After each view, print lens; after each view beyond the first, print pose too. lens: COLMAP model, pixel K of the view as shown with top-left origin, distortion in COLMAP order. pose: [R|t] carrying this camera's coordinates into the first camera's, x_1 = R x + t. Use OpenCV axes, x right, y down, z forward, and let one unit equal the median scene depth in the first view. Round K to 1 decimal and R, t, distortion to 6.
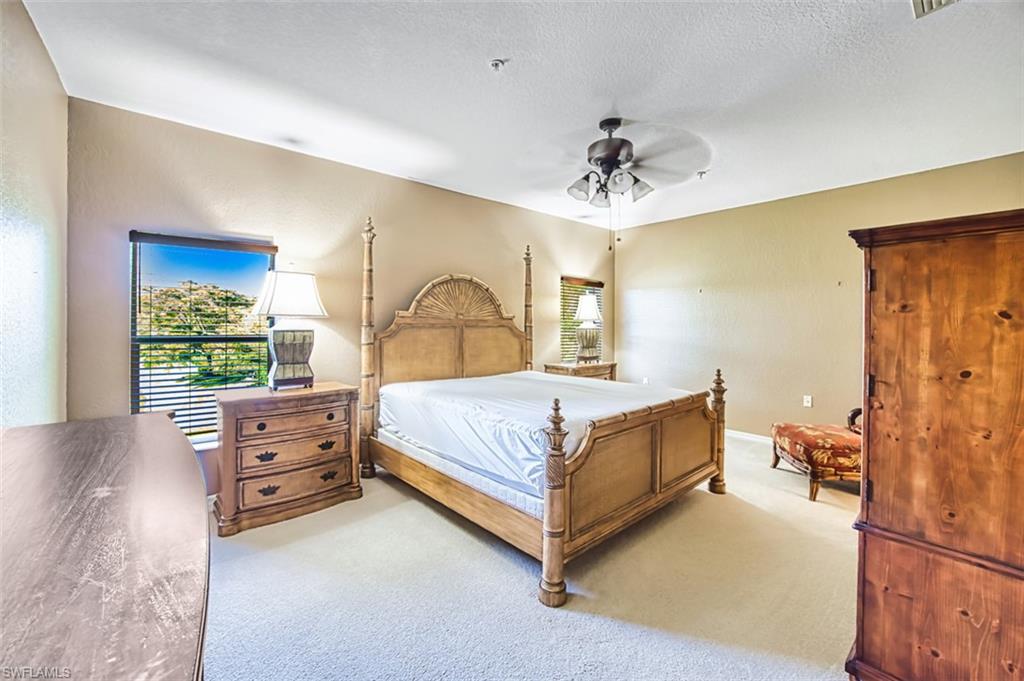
lens RADIAL K [[405.9, 0, 484.9], [0, 405.9, 326.7], [0, 0, 1]] dist [-0.001420, -0.000023]
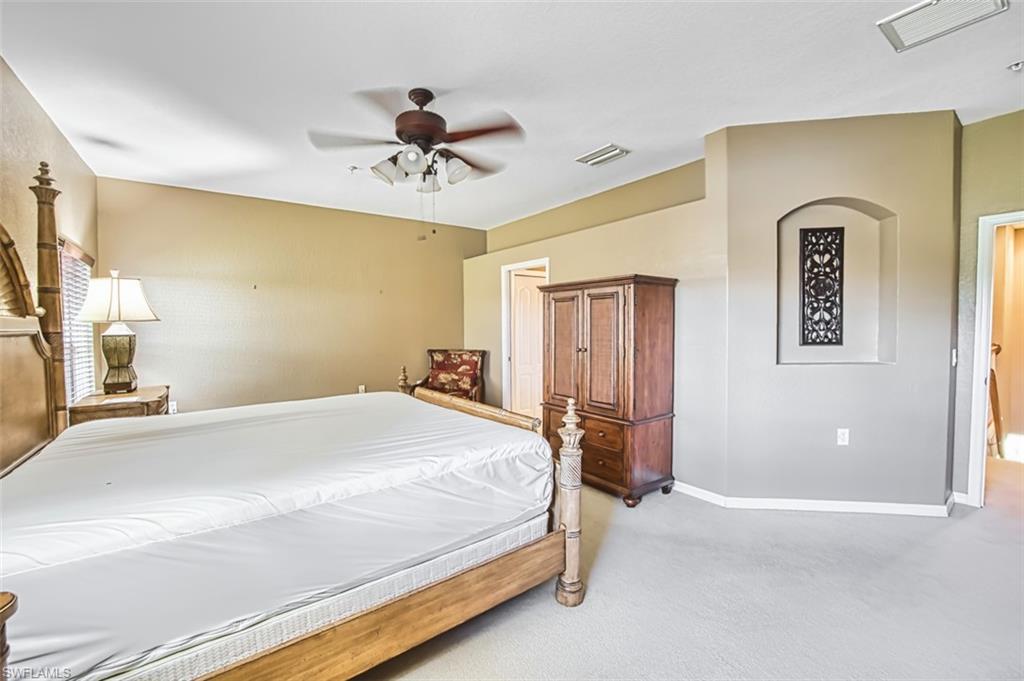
lens RADIAL K [[414.4, 0, 512.0], [0, 414.4, 340.5], [0, 0, 1]] dist [-0.026679, 0.000713]
pose [[0.063212, -0.043073, 0.997070, -0.383231], [0.015286, 0.998993, 0.042187, -0.004142], [-0.997883, 0.012575, 0.063806, 0.497570]]
